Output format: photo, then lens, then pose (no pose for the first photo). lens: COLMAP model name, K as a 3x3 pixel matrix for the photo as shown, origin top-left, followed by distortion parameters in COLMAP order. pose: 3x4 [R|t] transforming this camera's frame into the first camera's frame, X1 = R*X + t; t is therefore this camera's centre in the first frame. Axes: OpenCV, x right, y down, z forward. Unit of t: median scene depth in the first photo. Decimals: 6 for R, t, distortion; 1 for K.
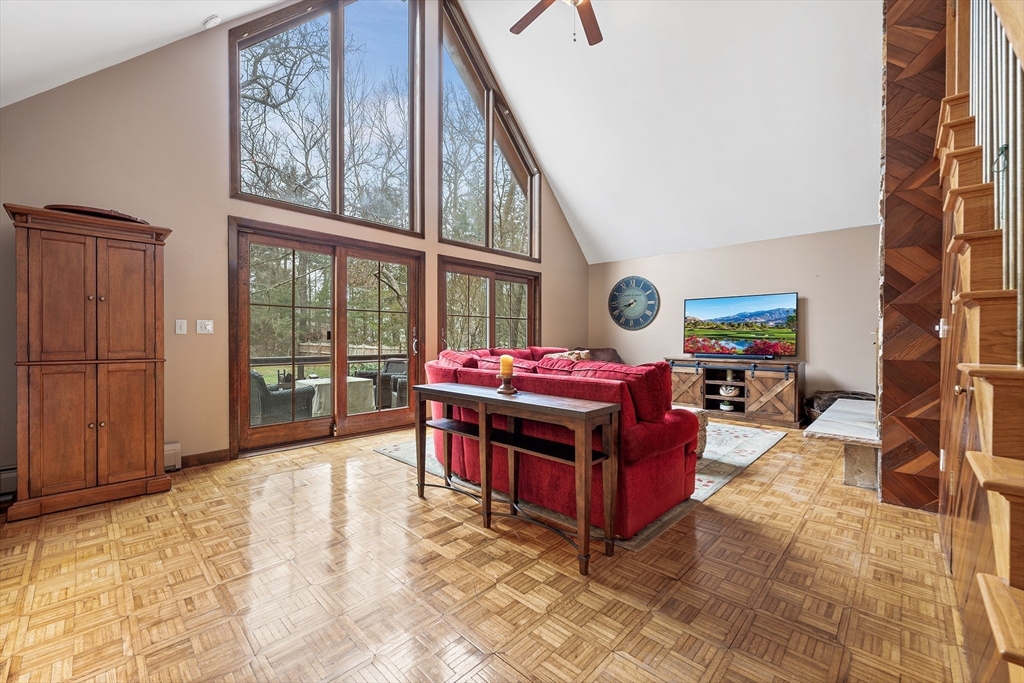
lens RADIAL K [[416.0, 0, 509.2], [0, 416.0, 340.6], [0, 0, 1]] dist [-0.002060, 0.000278]
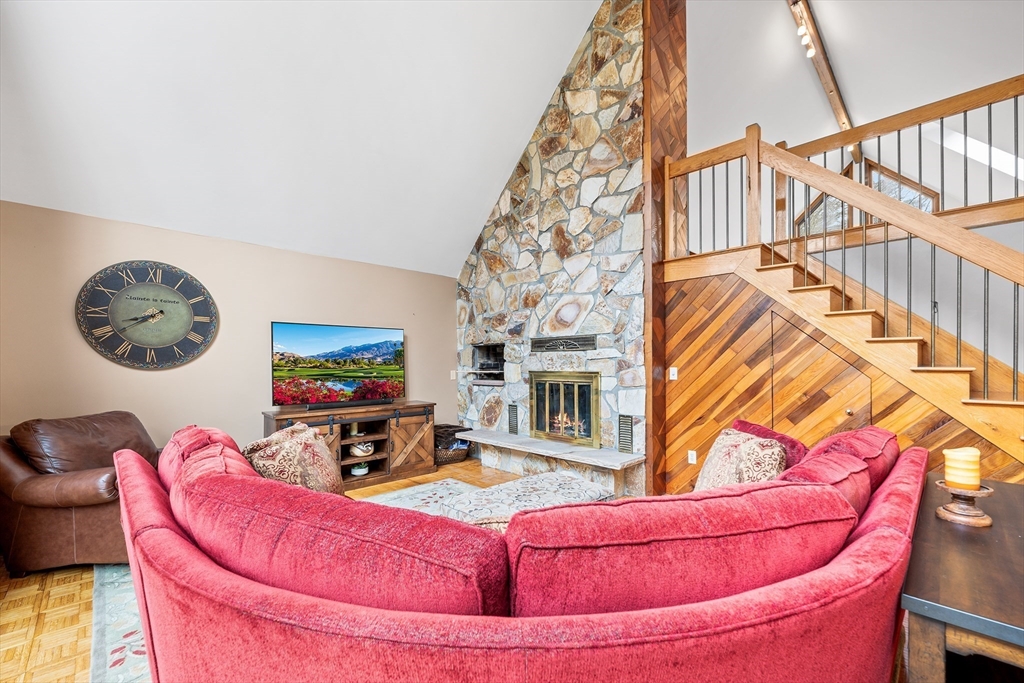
lens RADIAL K [[416.0, 0, 497.1], [0, 416.0, 356.5], [0, 0, 1]] dist [-0.002060, 0.000278]
pose [[0.059387, -0.002001, 0.998233, -0.213066], [0.014003, 0.999901, 0.001171, -0.044442], [-0.998137, 0.013908, 0.059409, 0.687492]]
